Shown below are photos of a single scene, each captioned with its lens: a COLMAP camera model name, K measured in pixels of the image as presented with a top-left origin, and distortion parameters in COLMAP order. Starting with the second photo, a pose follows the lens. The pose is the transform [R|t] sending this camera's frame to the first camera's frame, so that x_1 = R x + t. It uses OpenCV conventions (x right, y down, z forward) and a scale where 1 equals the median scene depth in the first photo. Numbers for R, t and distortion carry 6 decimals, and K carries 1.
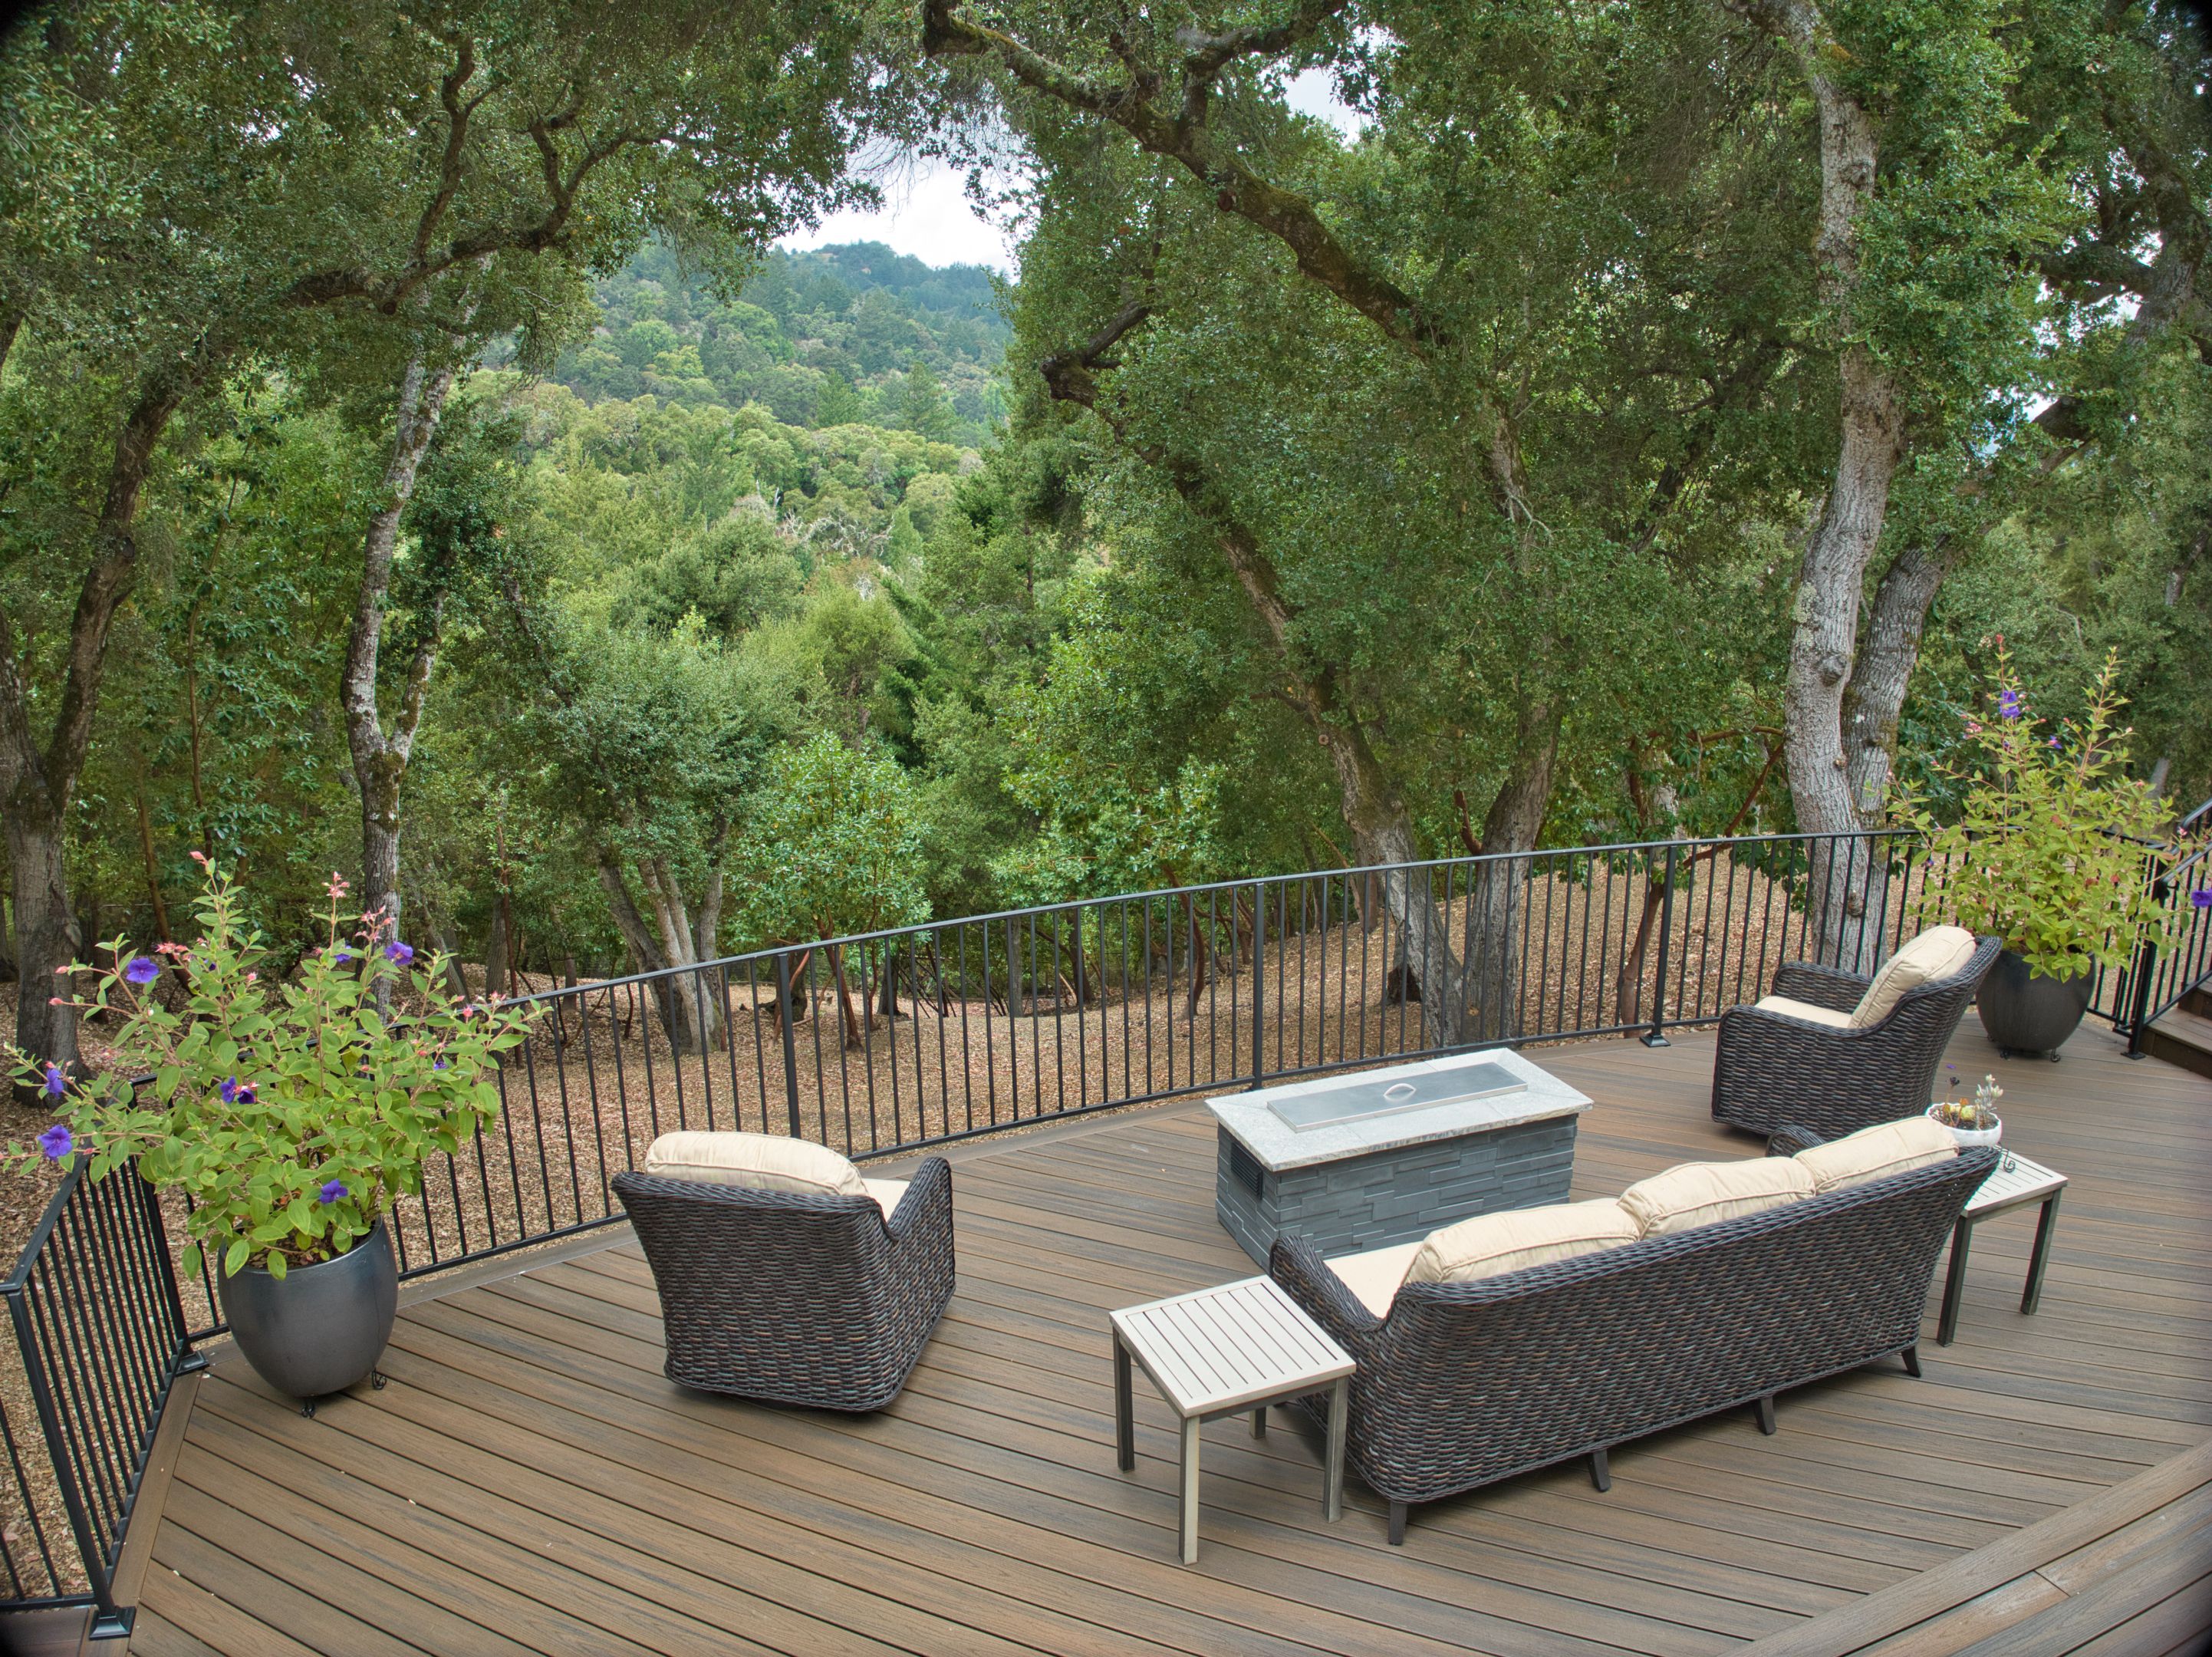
lens RADIAL K [[1567.3, 0, 1106.0], [0, 1567.3, 828.5], [0, 0, 1]] dist [-0.100068, -0.005782]
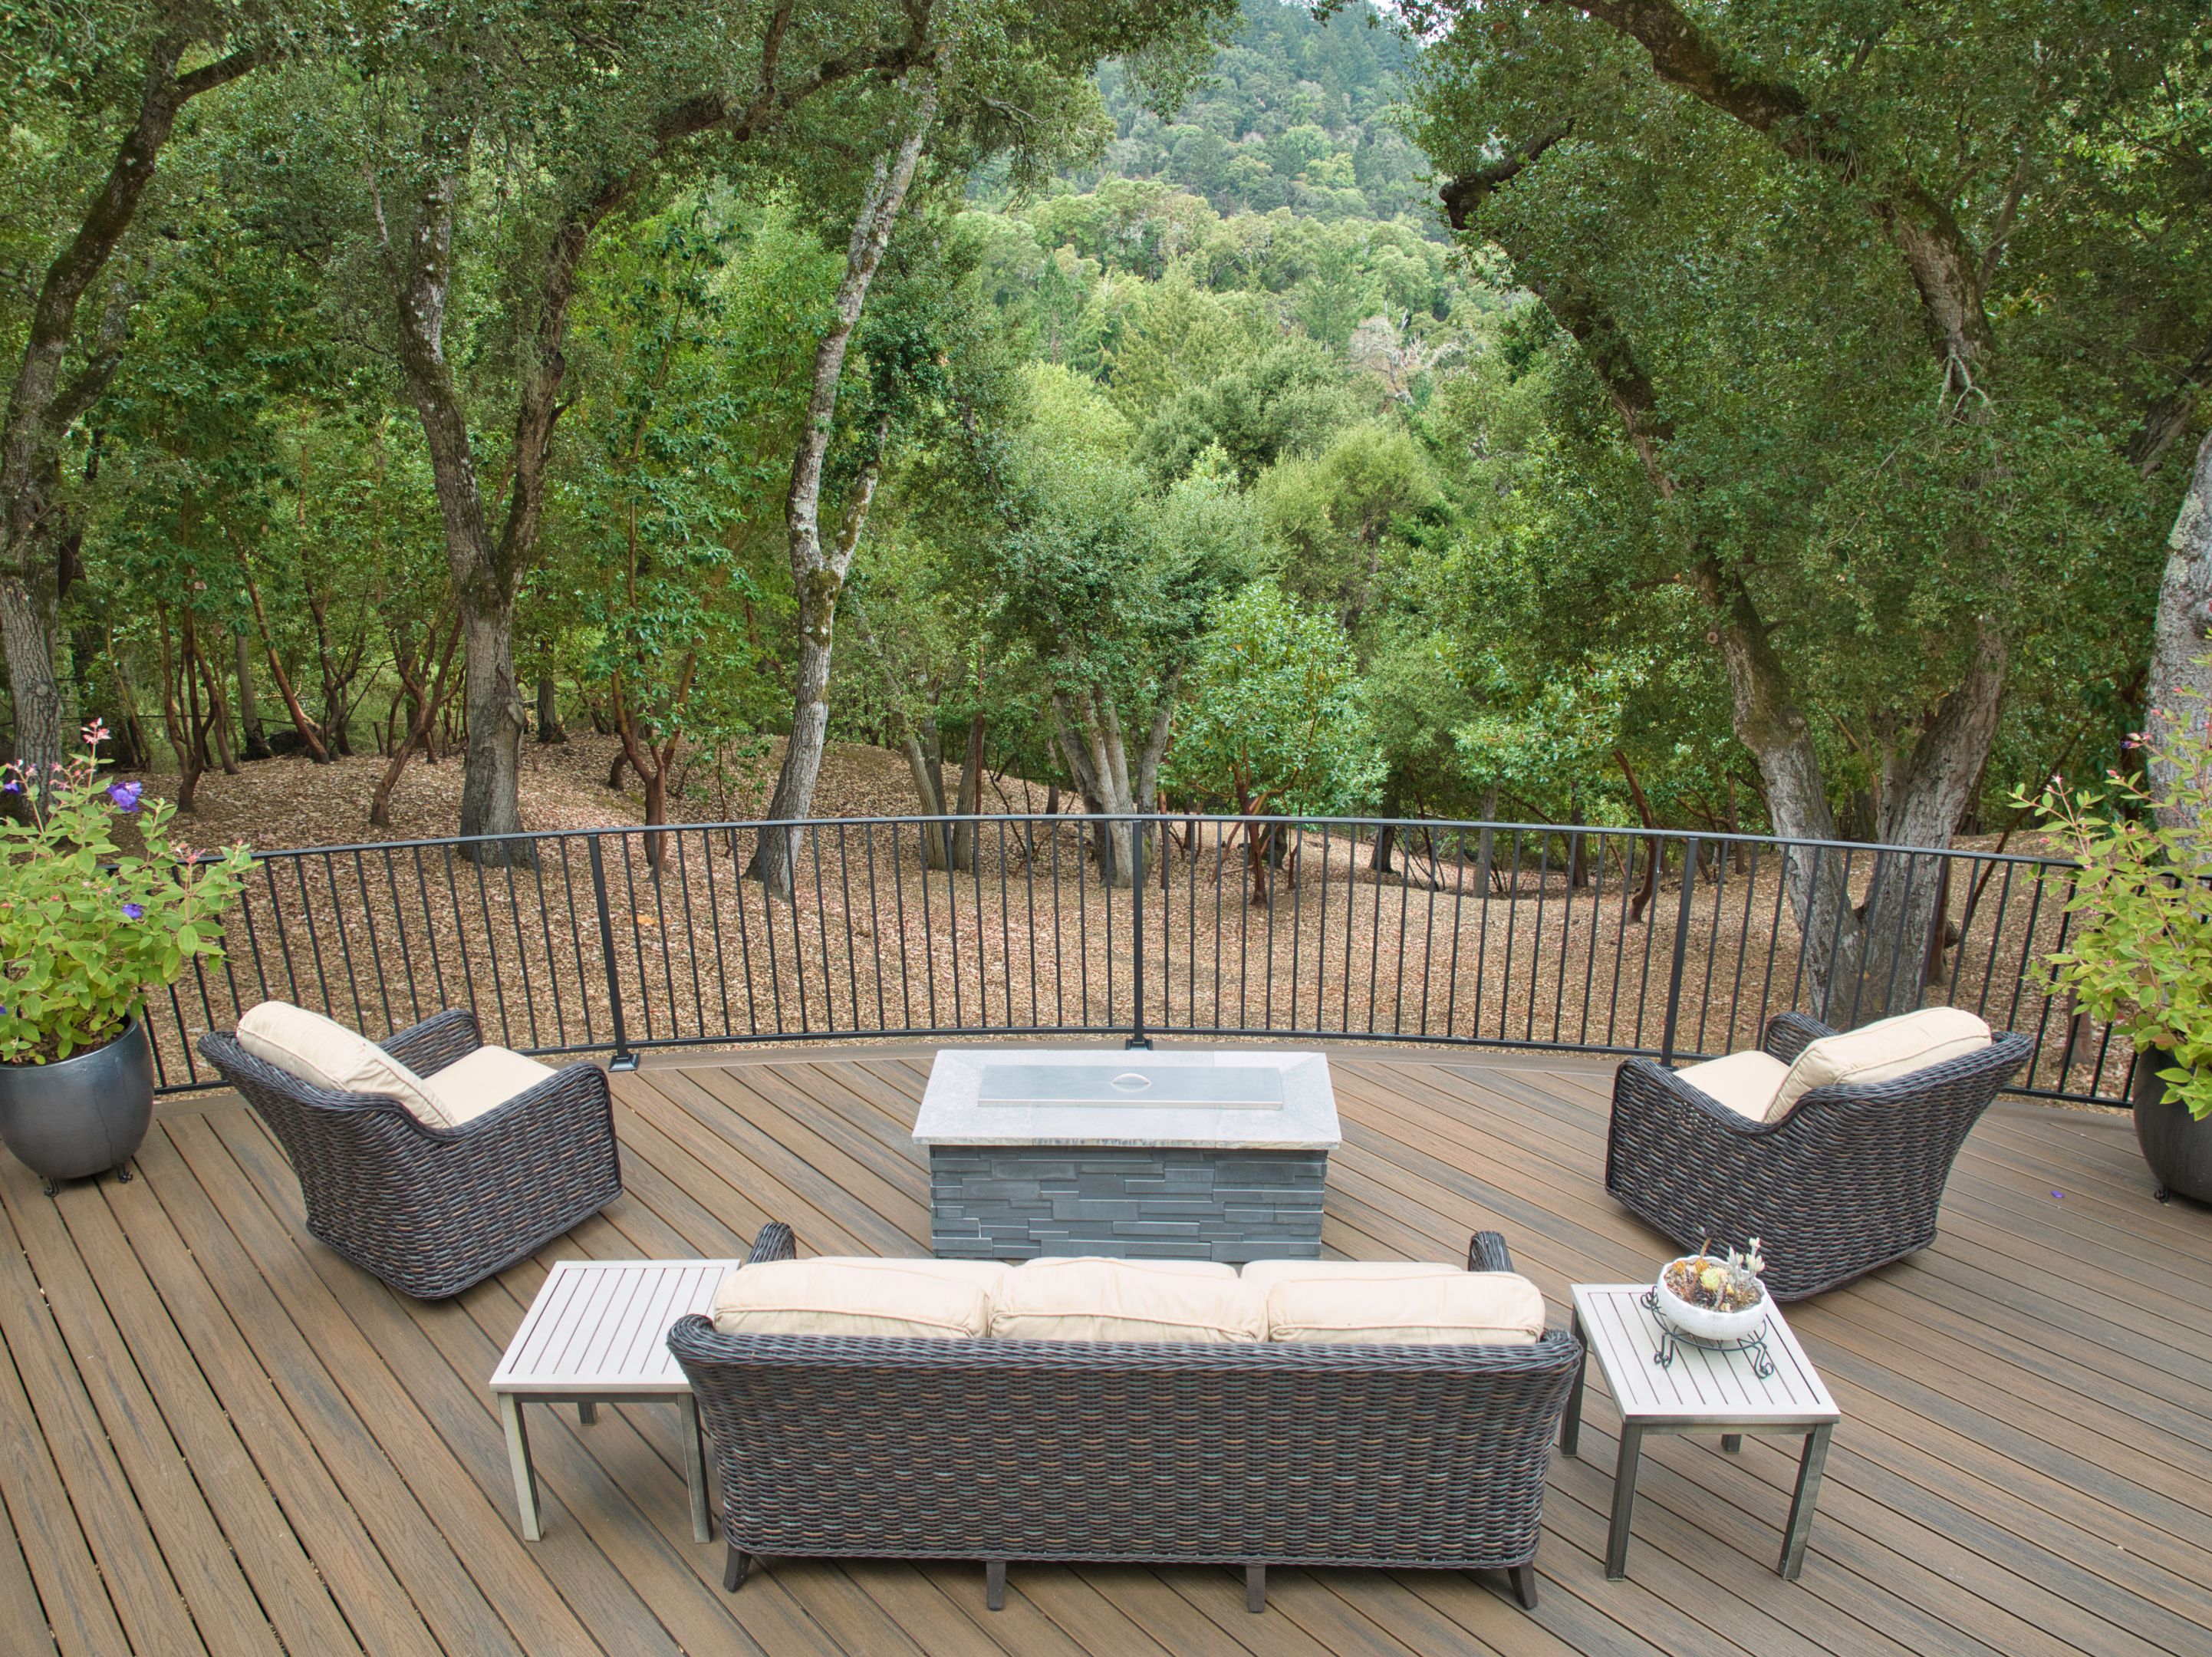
lens RADIAL K [[1577.0, 0, 1106.0], [0, 1577.0, 828.5], [0, 0, 1]] dist [0.021168, -0.070398]
pose [[0.922385, 0.130193, -0.363669, 0.126902], [-0.092414, 0.988524, 0.119498, -0.020545], [0.375054, -0.076615, 0.923832, 0.048065]]
